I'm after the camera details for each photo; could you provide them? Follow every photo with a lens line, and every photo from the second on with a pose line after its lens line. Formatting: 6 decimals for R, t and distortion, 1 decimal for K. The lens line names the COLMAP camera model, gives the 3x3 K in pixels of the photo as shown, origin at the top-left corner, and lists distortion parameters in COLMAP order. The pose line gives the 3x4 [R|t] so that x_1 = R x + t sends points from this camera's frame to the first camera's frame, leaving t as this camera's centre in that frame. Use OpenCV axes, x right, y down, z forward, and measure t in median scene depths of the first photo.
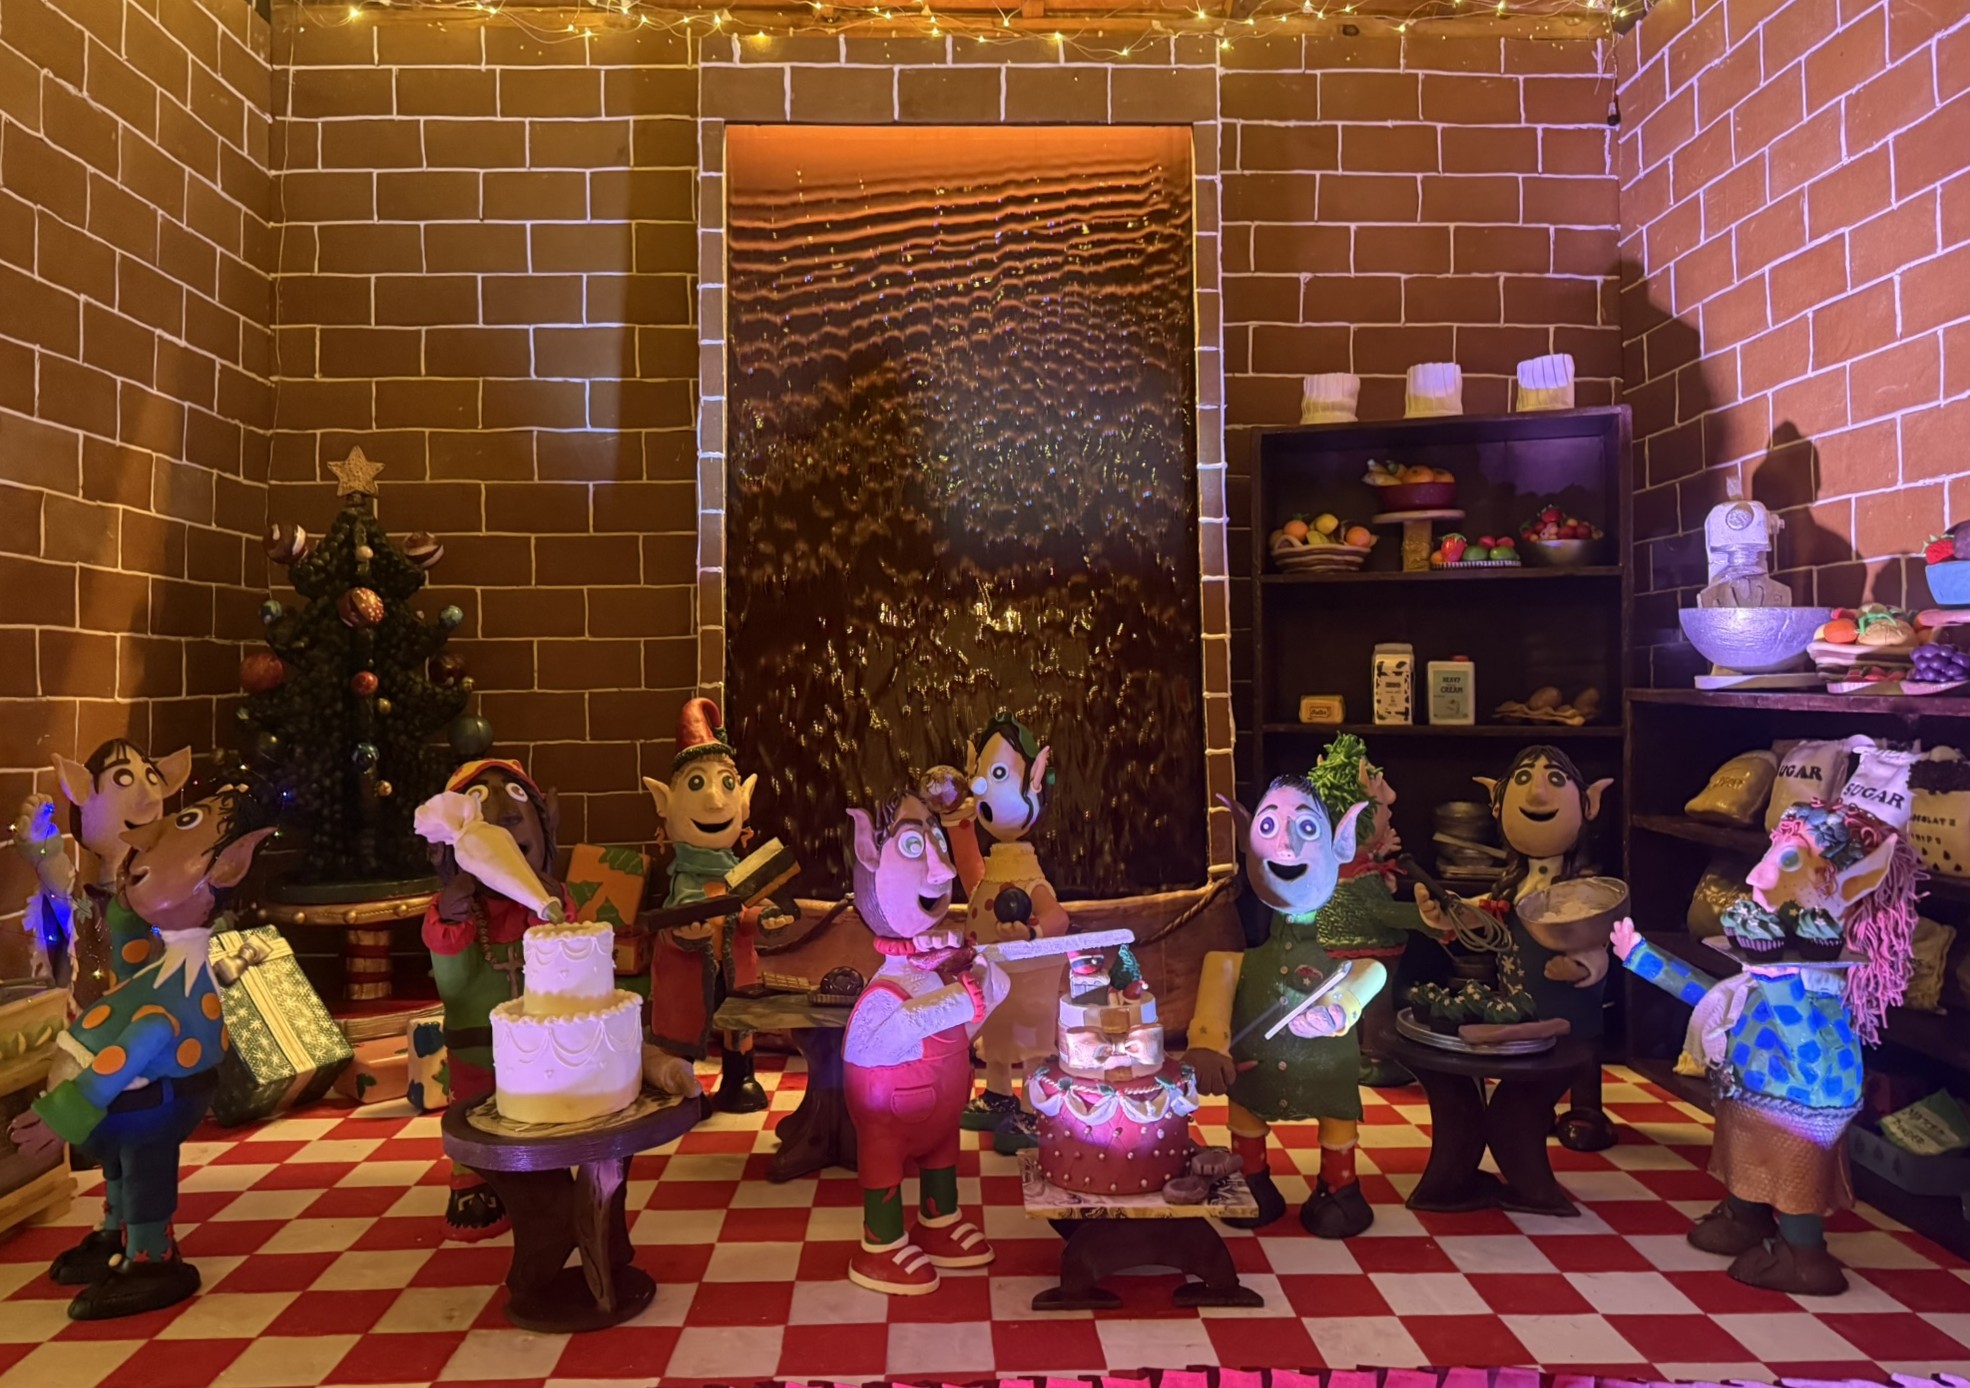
lens RADIAL K [[1404.3, 0, 978.9], [0, 1404.3, 701.9], [0, 0, 1]] dist [0.076638, 0.000362]
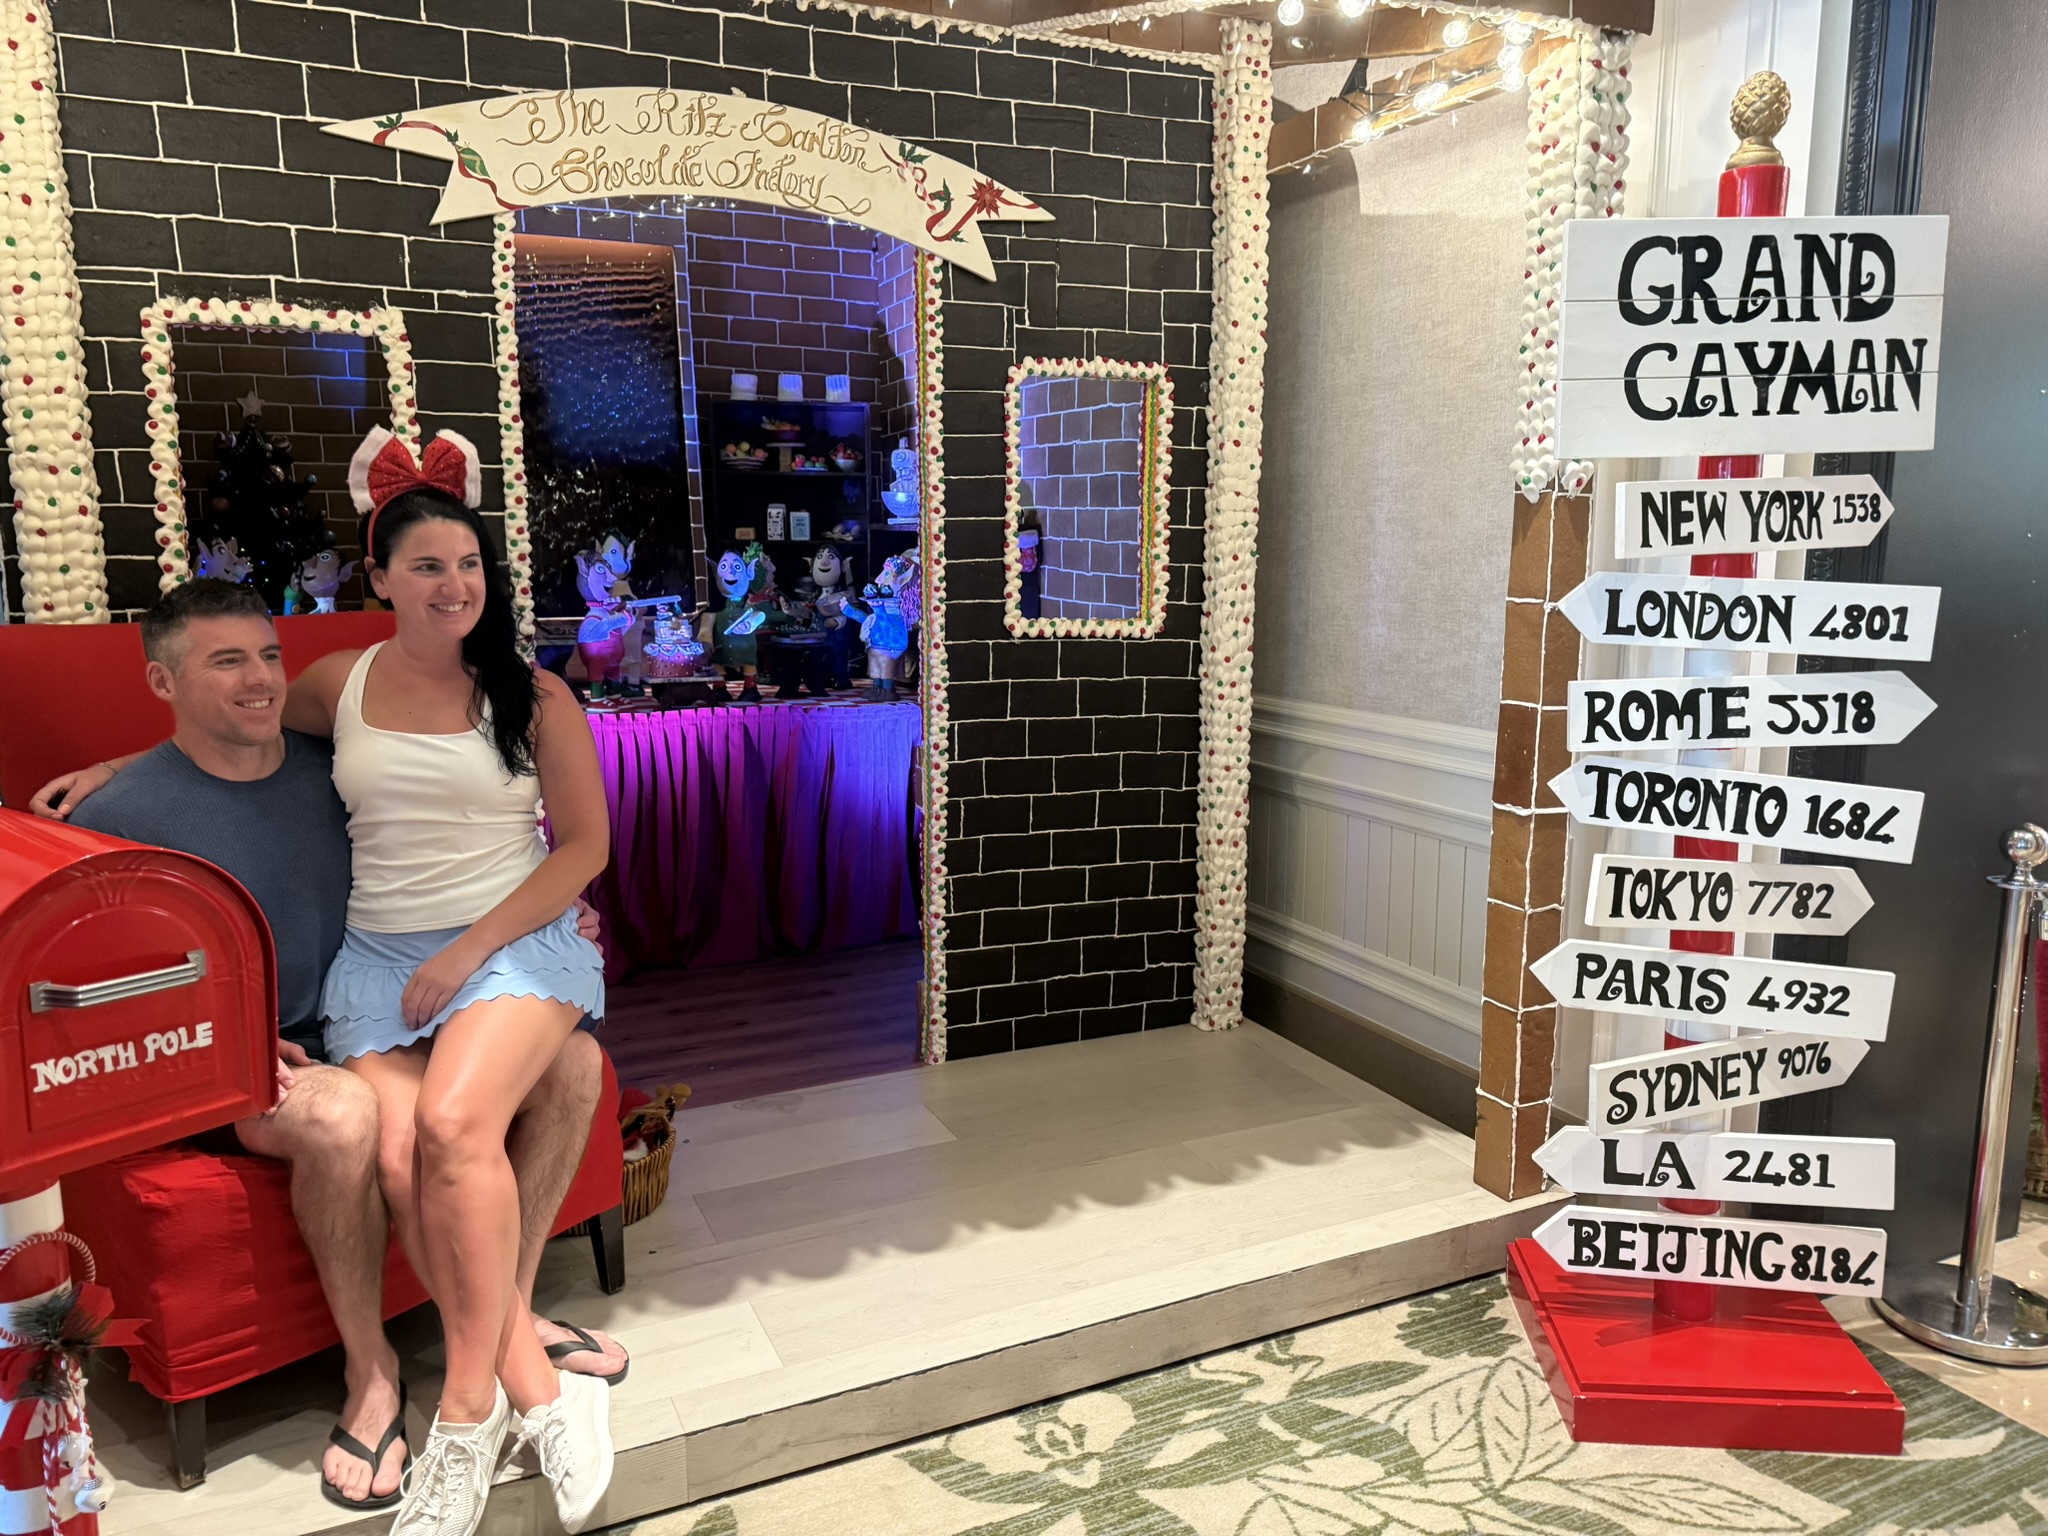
lens RADIAL K [[1512.0, 0, 1029.5], [0, 1512.0, 770.4], [0, 0, 1]] dist [0.055503, -0.001074]
pose [[0.918120, -0.051886, 0.392891, -0.306301], [0.001412, 0.991814, 0.127680, 0.072409], [-0.396300, -0.116671, 0.910678, -1.410398]]
